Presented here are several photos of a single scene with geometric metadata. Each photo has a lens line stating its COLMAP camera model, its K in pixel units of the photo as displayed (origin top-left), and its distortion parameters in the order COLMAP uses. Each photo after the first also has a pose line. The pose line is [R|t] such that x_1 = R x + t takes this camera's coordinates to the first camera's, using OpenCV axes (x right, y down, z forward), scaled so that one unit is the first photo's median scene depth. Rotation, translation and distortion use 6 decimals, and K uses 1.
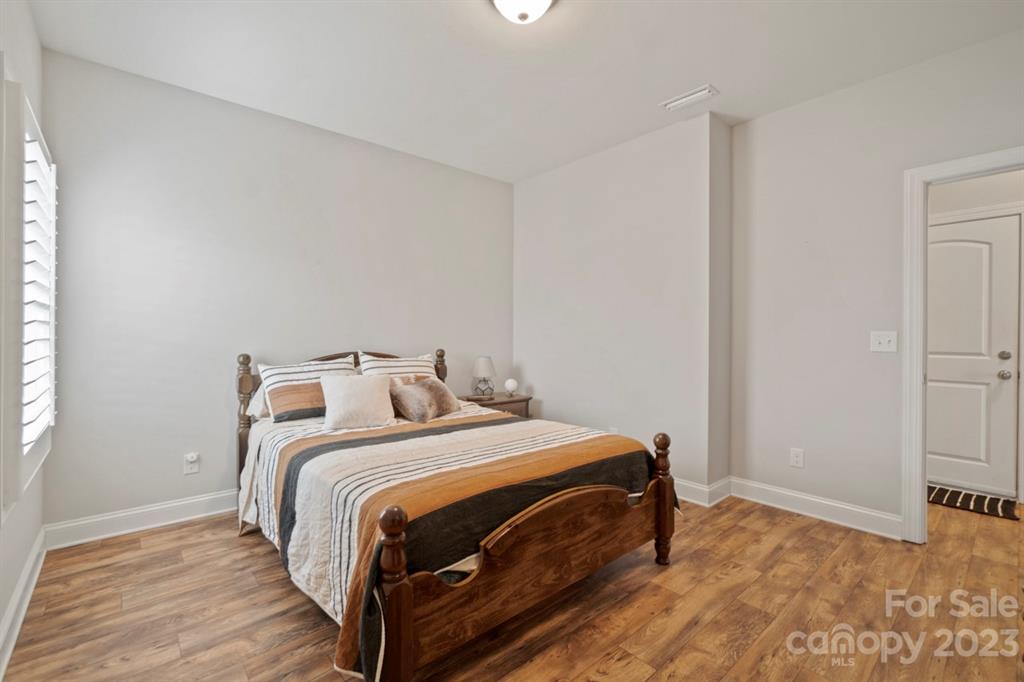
lens RADIAL K [[437.1, 0, 503.2], [0, 437.1, 335.1], [0, 0, 1]] dist [-0.004692, 0.000618]
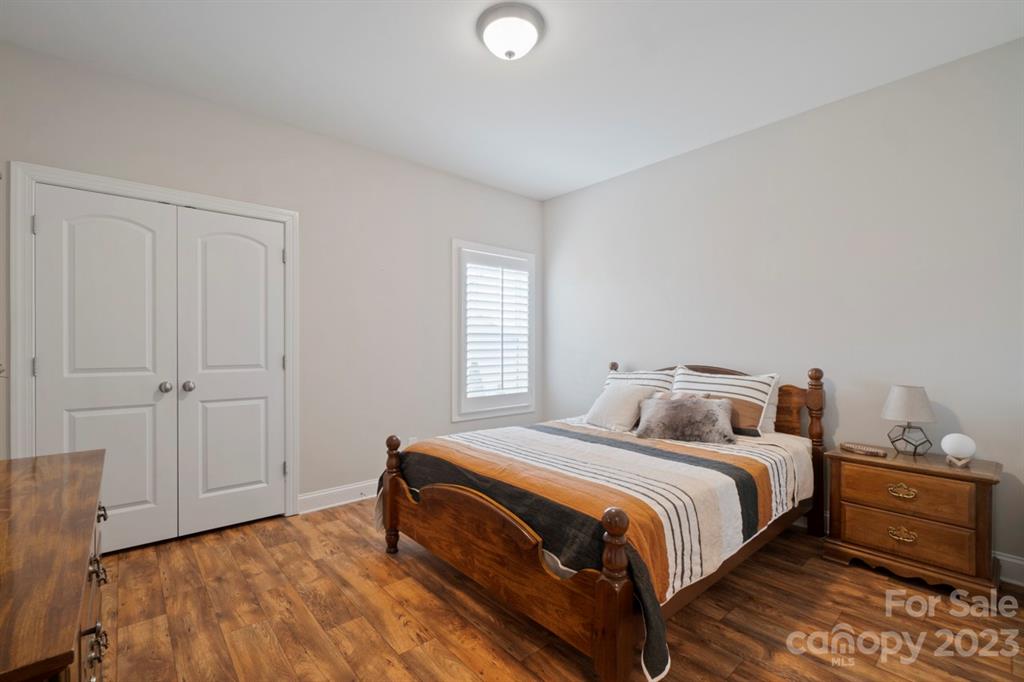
lens RADIAL K [[453.9, 0, 512.0], [0, 453.9, 341.0], [0, 0, 1]] dist [0.008711, 0.000341]
pose [[0.012740, -0.014626, -0.999812, 1.306344], [-0.000410, 0.999893, -0.014633, -0.002383], [0.999919, 0.000596, 0.012732, 1.094851]]
